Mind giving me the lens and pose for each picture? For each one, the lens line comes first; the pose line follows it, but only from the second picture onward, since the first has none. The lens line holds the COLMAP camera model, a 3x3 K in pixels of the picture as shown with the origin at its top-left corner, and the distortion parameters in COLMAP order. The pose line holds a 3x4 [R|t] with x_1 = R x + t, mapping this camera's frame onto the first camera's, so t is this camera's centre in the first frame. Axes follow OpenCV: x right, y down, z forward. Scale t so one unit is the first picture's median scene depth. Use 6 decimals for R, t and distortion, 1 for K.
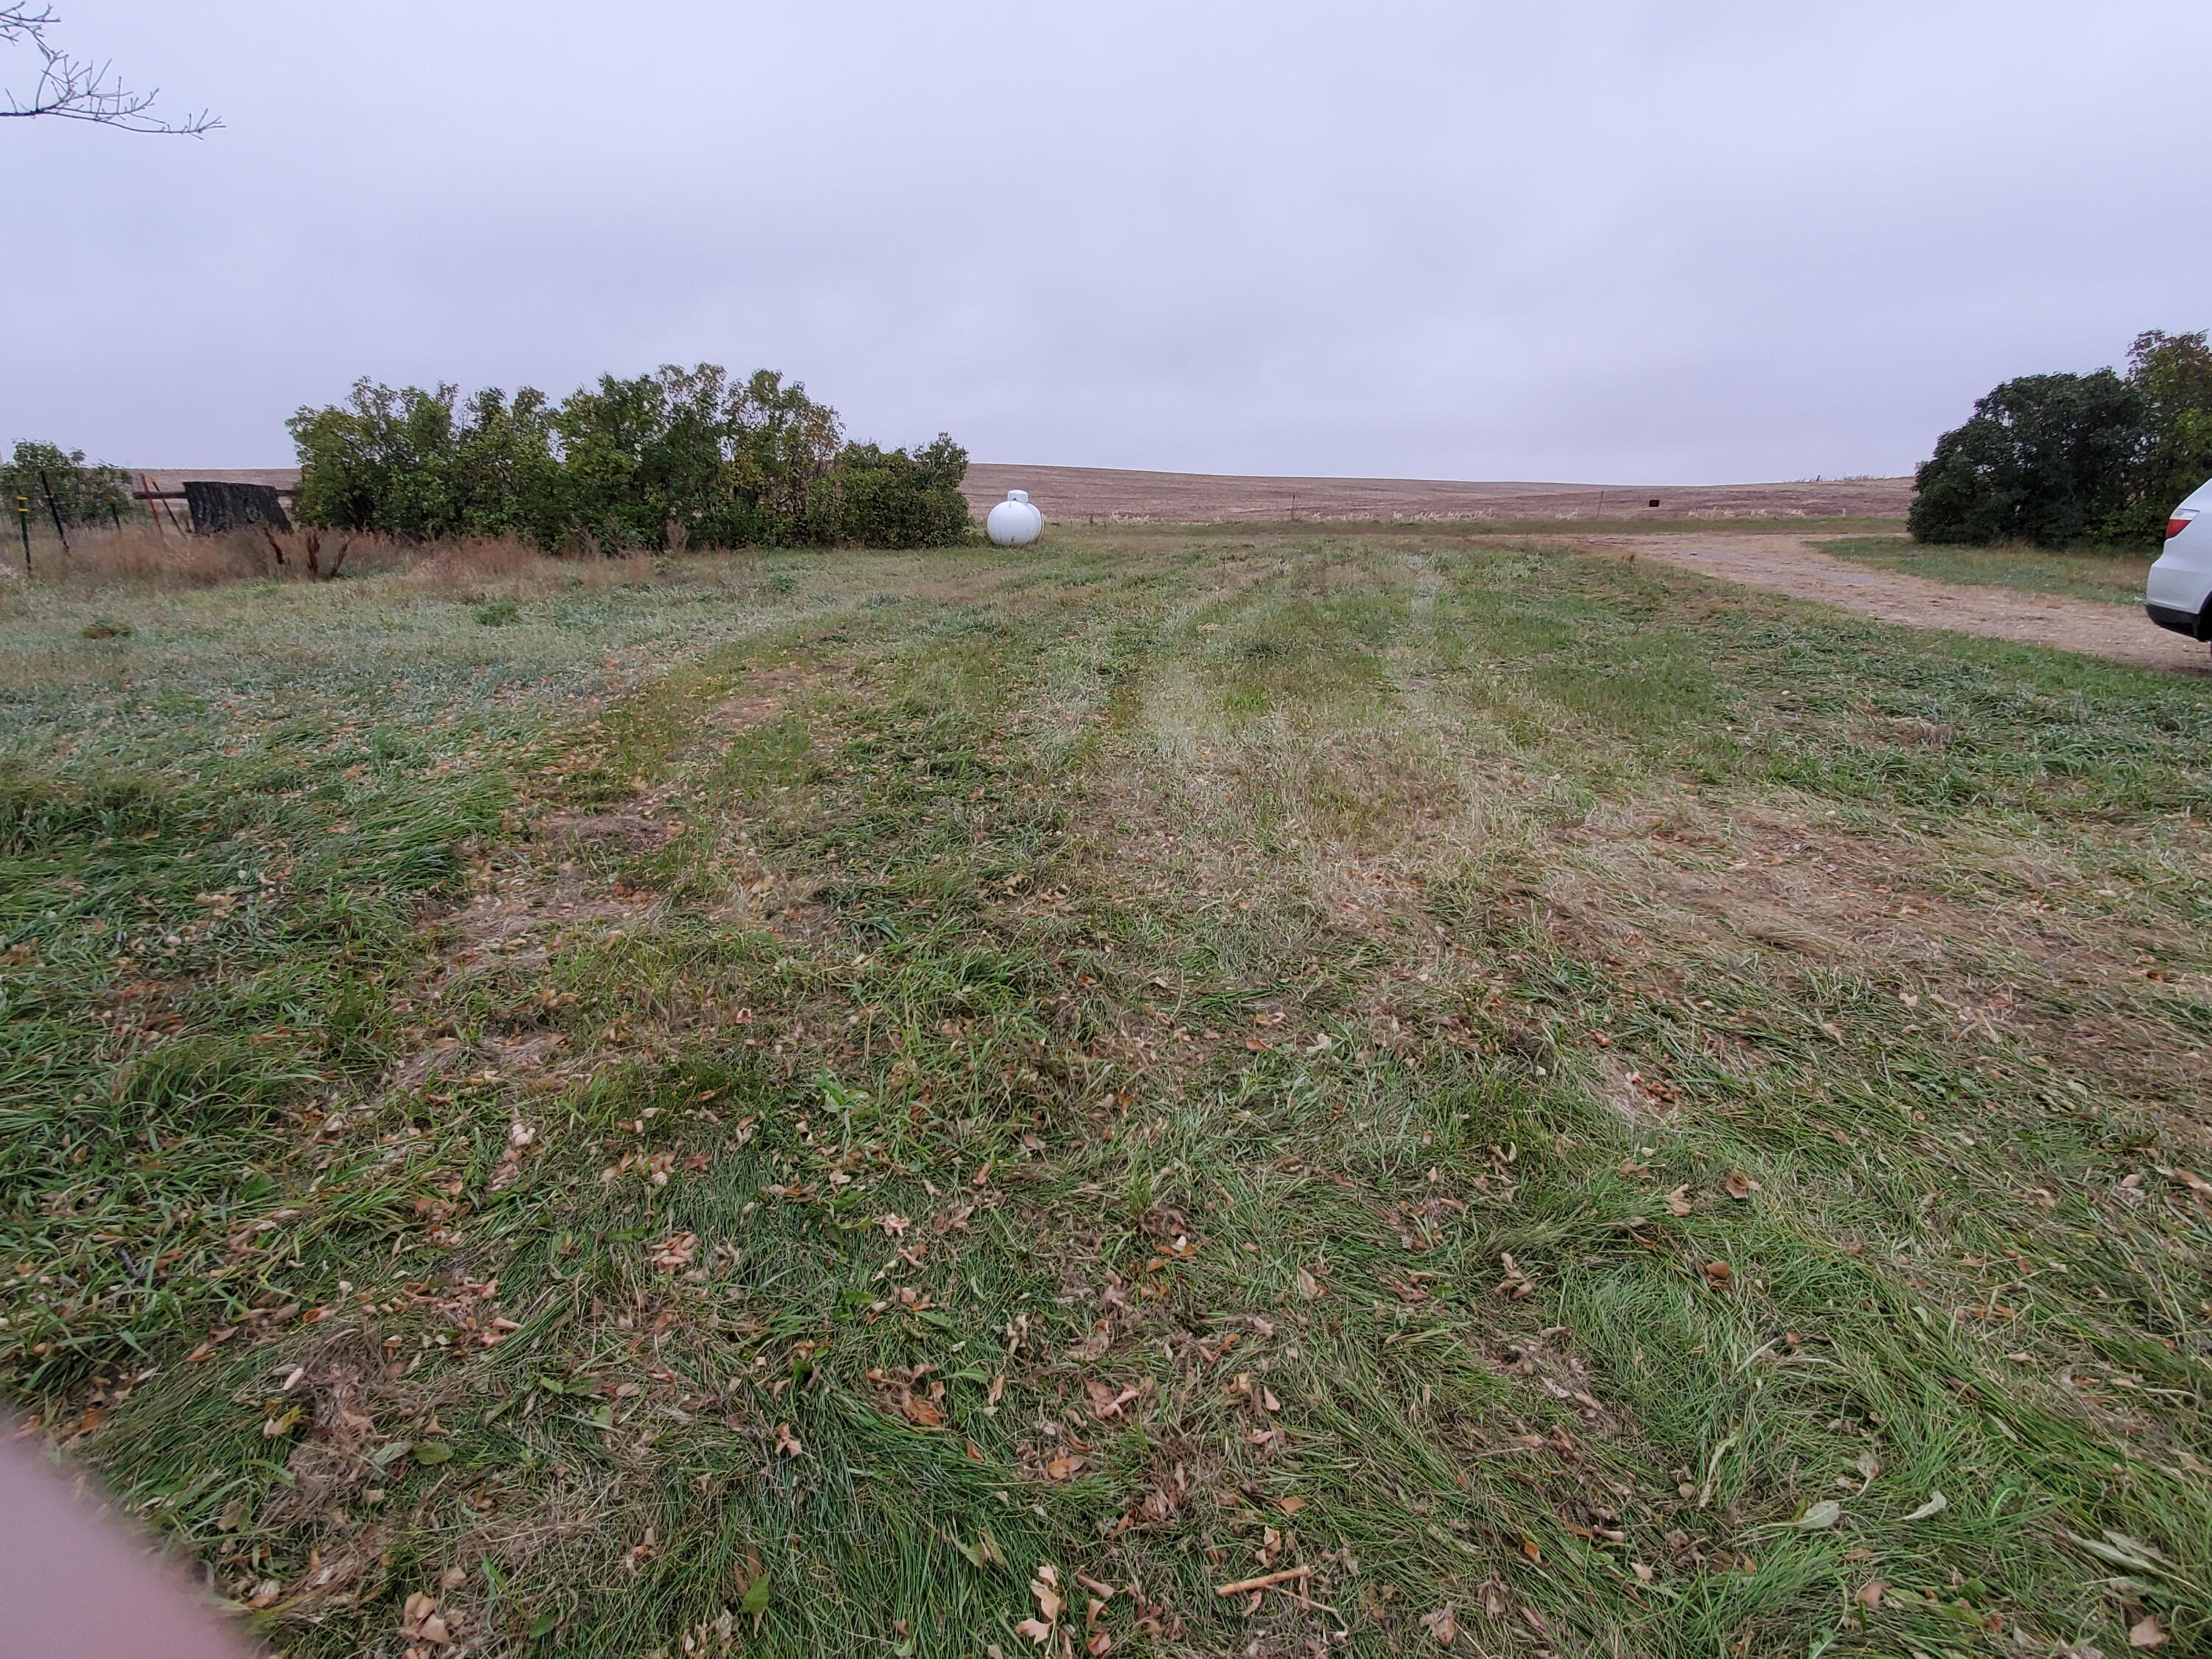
lens RADIAL K [[888.6, 0, 1087.3], [0, 888.6, 827.5], [0, 0, 1]] dist [0.002345, 0.002041]
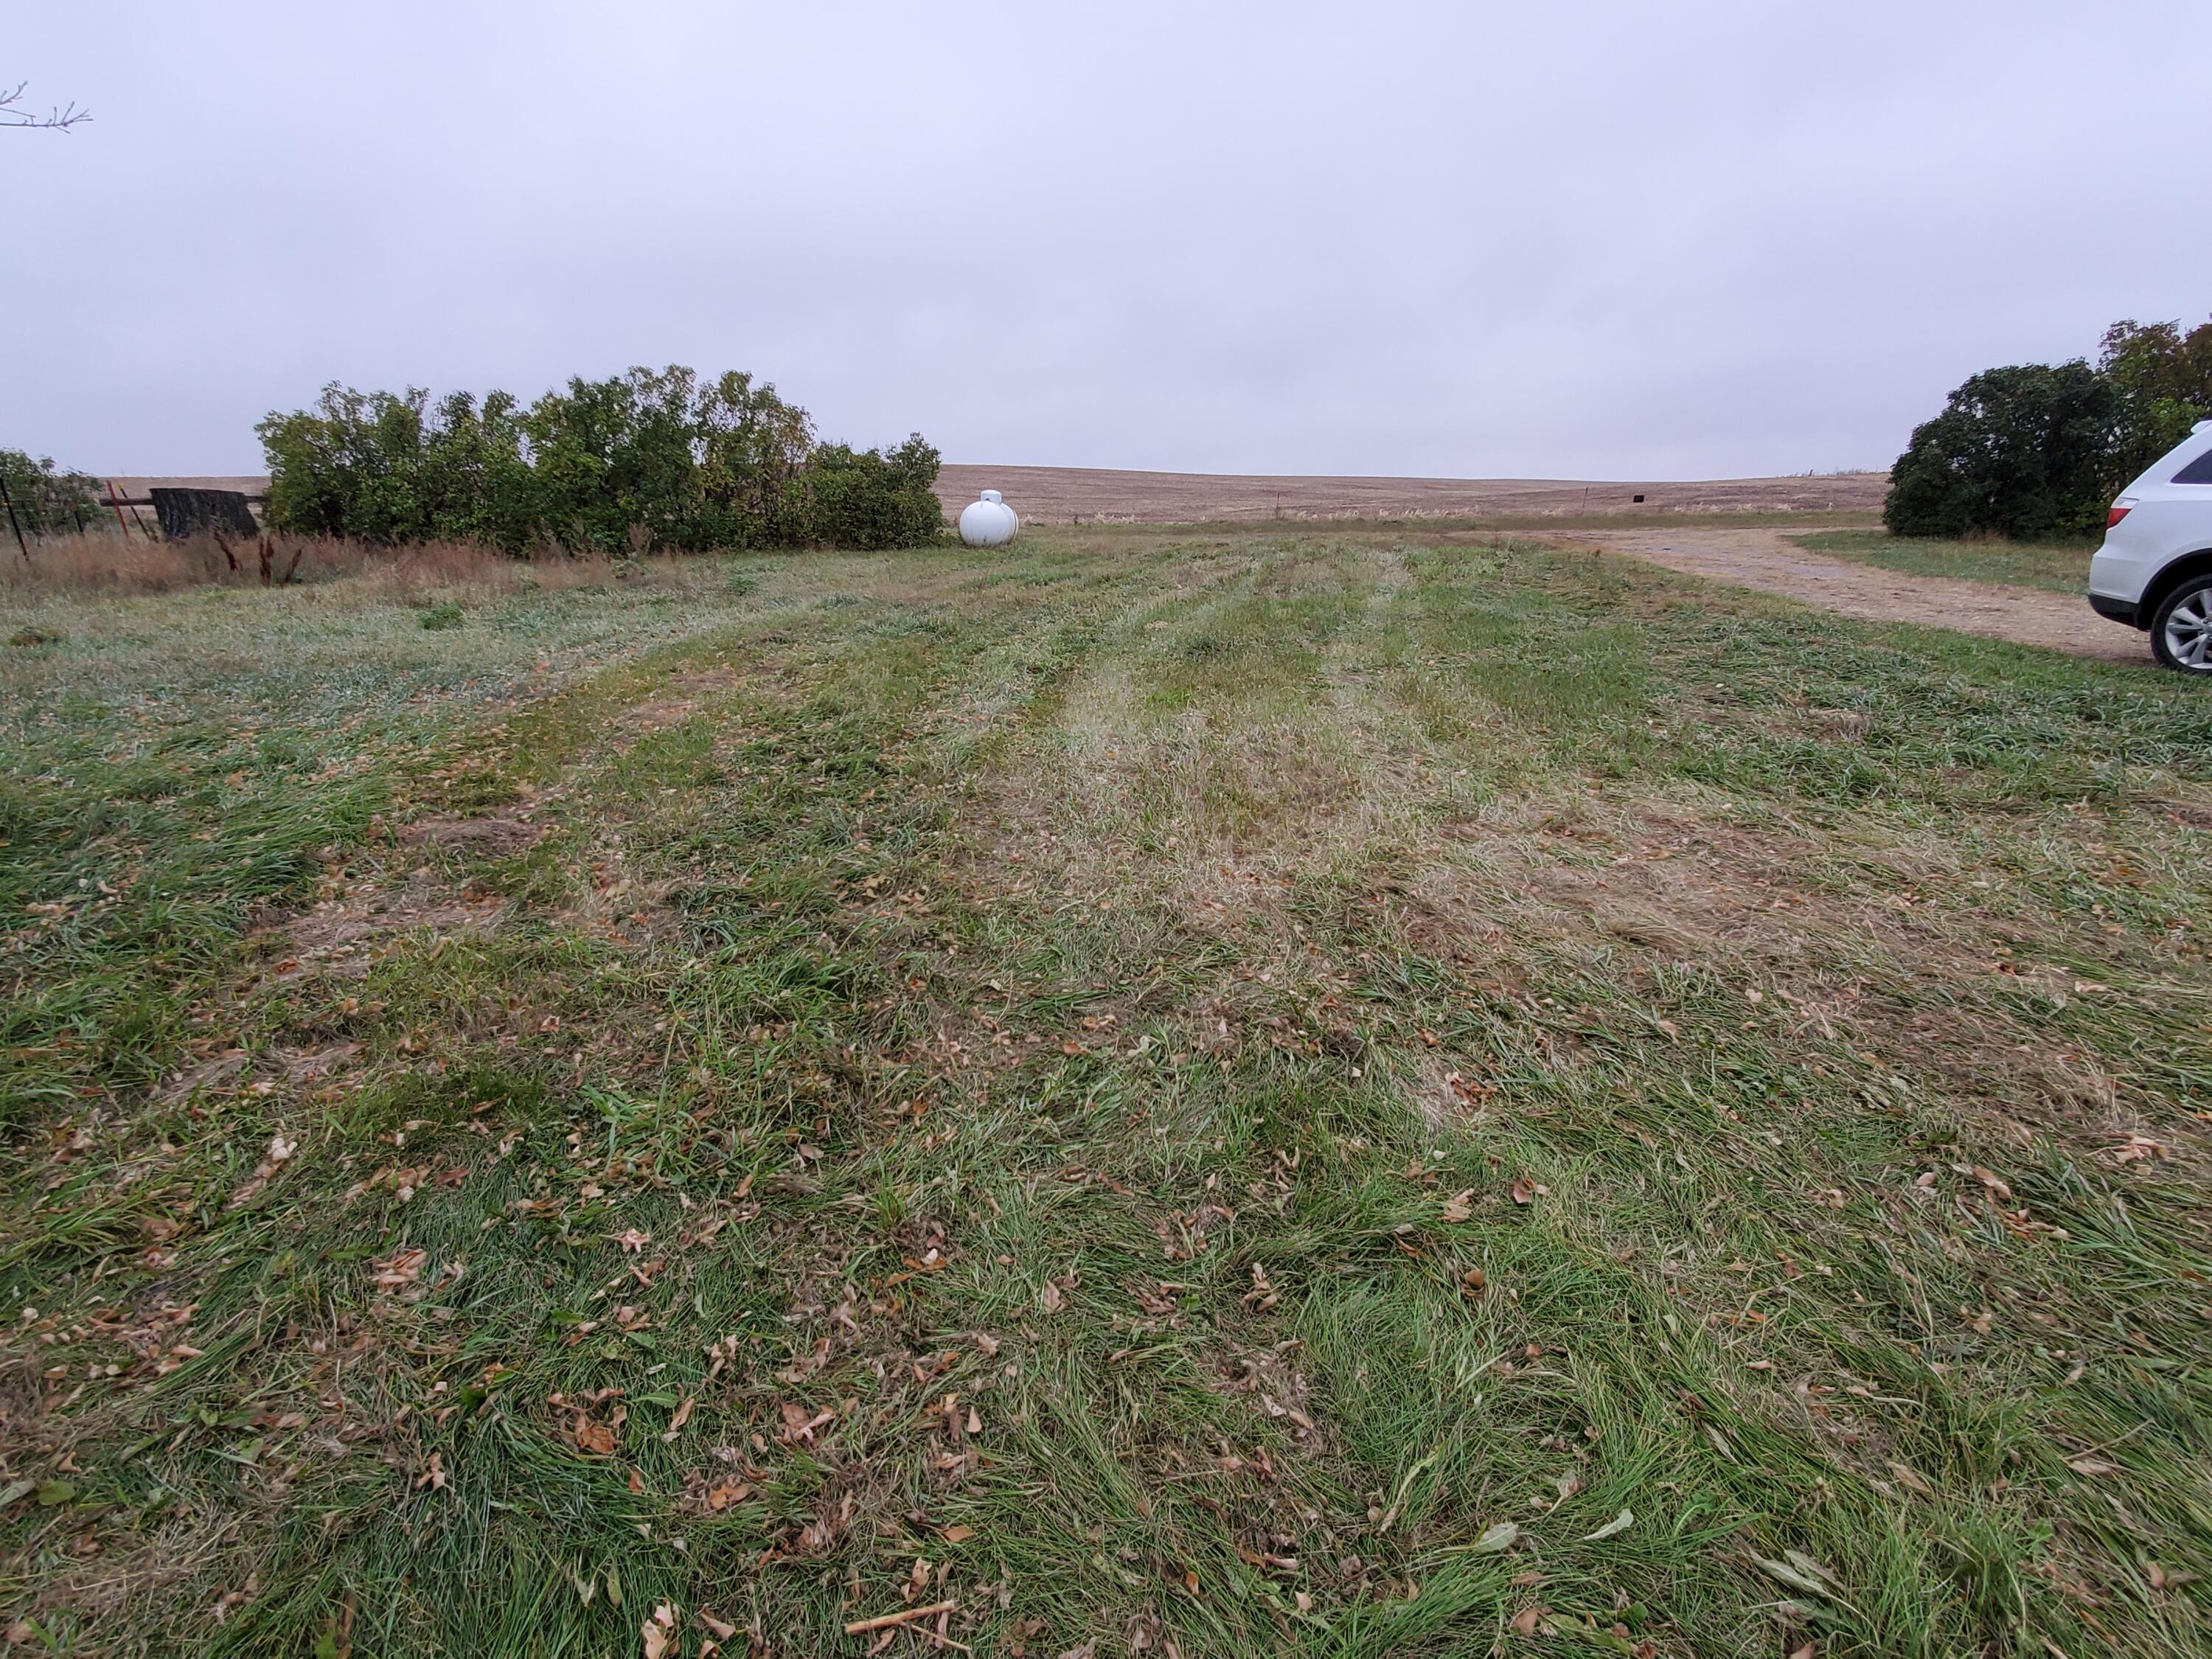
lens RADIAL K [[888.6, 0, 1120.4], [0, 888.6, 829.2], [0, 0, 1]] dist [0.002345, 0.002041]
pose [[0.999959, -0.008875, 0.001884, 0.204216], [0.008878, 0.999960, -0.001430, 0.005983], [-0.001872, 0.001446, 0.999997, 0.024550]]
